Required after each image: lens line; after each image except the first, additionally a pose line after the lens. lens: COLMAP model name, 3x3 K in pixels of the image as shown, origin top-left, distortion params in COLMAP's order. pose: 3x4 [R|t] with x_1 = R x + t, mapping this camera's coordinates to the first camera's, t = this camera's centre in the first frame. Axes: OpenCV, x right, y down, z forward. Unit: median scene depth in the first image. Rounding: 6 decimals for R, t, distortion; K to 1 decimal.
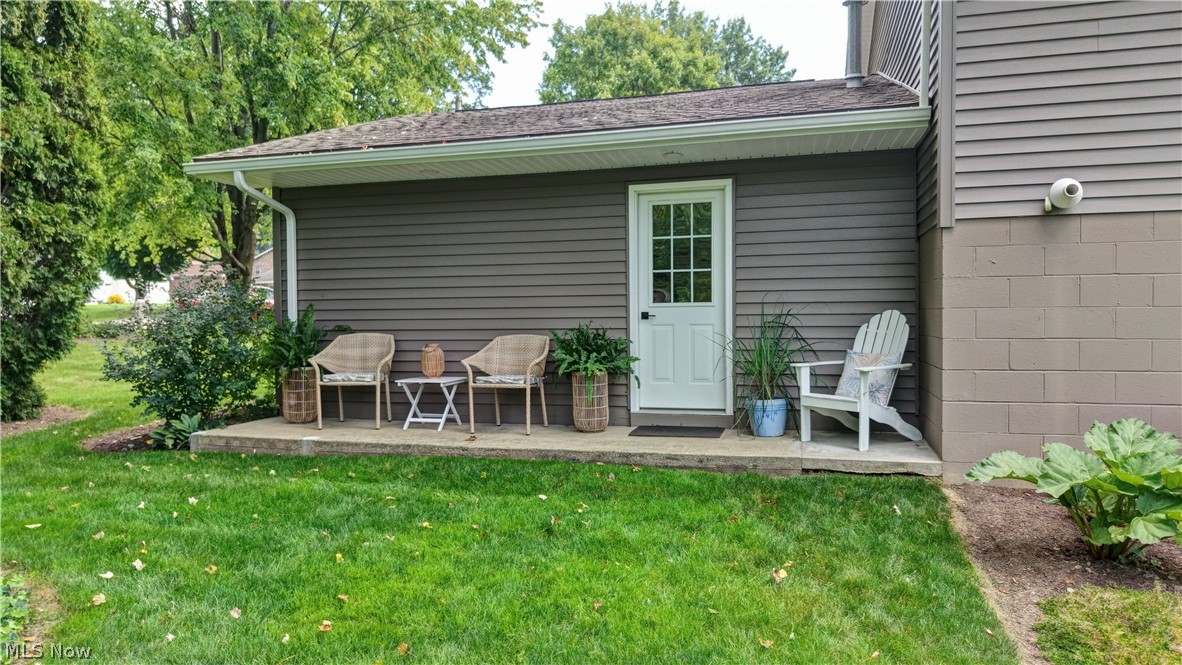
lens RADIAL K [[768.1, 0, 591.0], [0, 768.1, 332.5], [0, 0, 1]] dist [-0.001619, 0.000332]
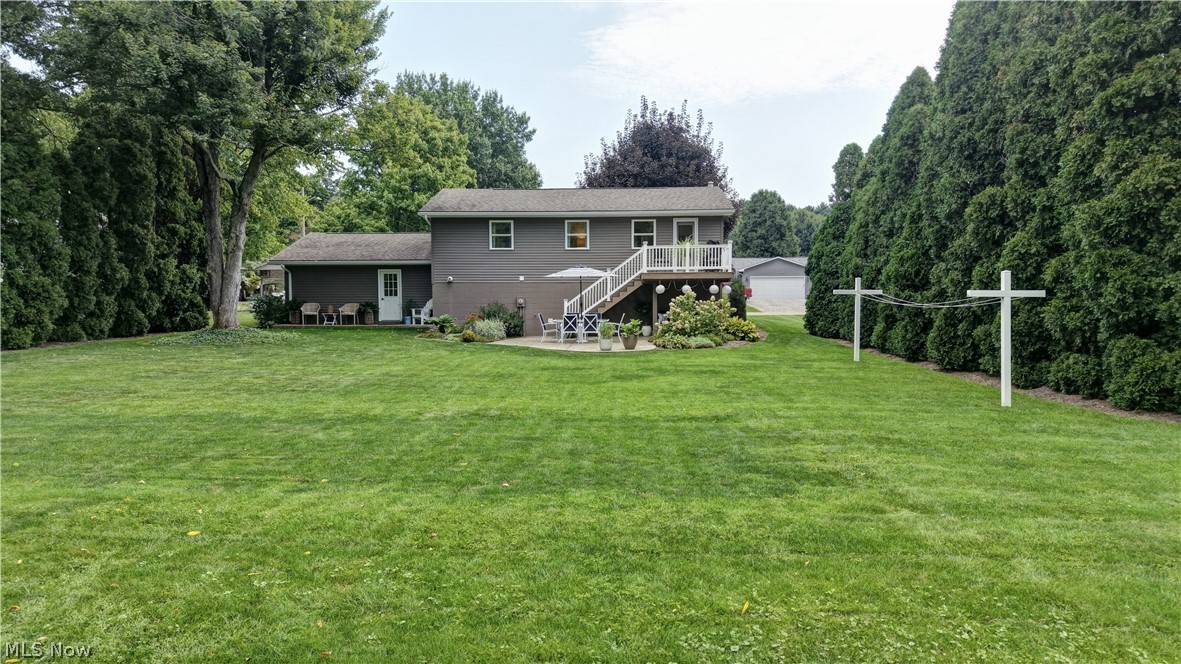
lens RADIAL K [[774.3, 0, 590.5], [0, 774.3, 332.0], [0, 0, 1]] dist [0.080790, 0.000080]
pose [[0.970094, -0.000571, 0.242727, 0.144368], [-0.002293, 0.999931, 0.011516, 0.112524], [-0.242717, -0.011729, 0.970026, -3.614800]]
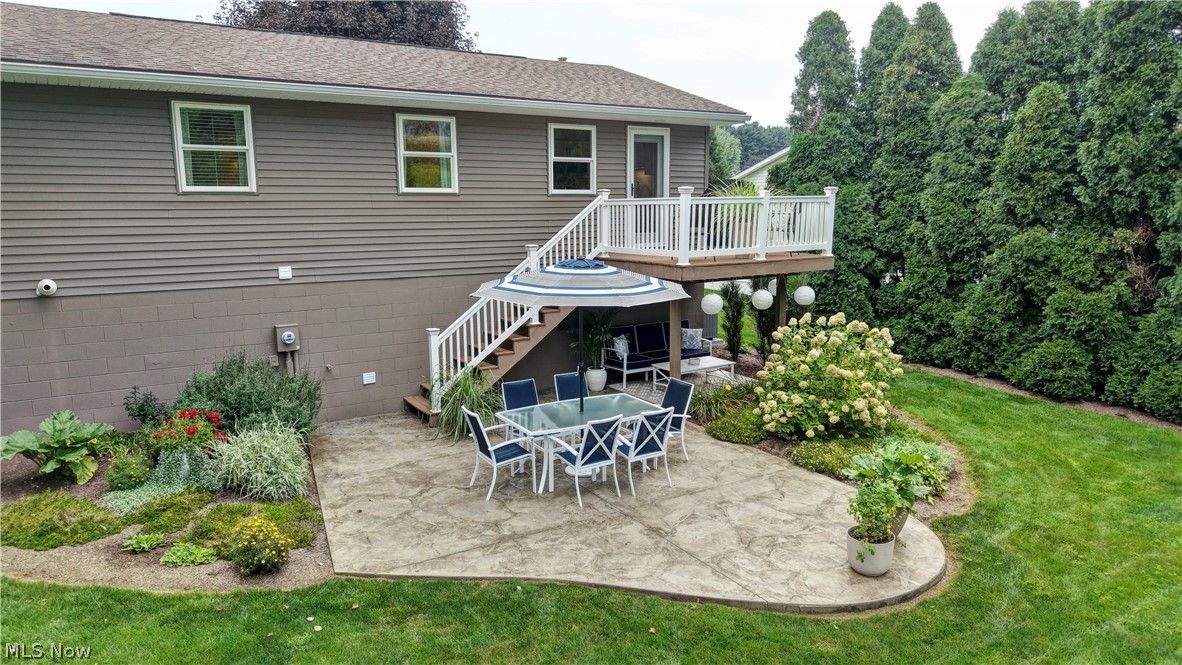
lens RADIAL K [[768.1, 0, 591.0], [0, 768.1, 332.5], [0, 0, 1]] dist [-0.001619, 0.000332]
pose [[0.663308, -0.116473, 0.739227, 0.073890], [0.010726, 0.989192, 0.146233, -0.230957], [-0.748270, -0.089068, 0.657388, -0.849120]]
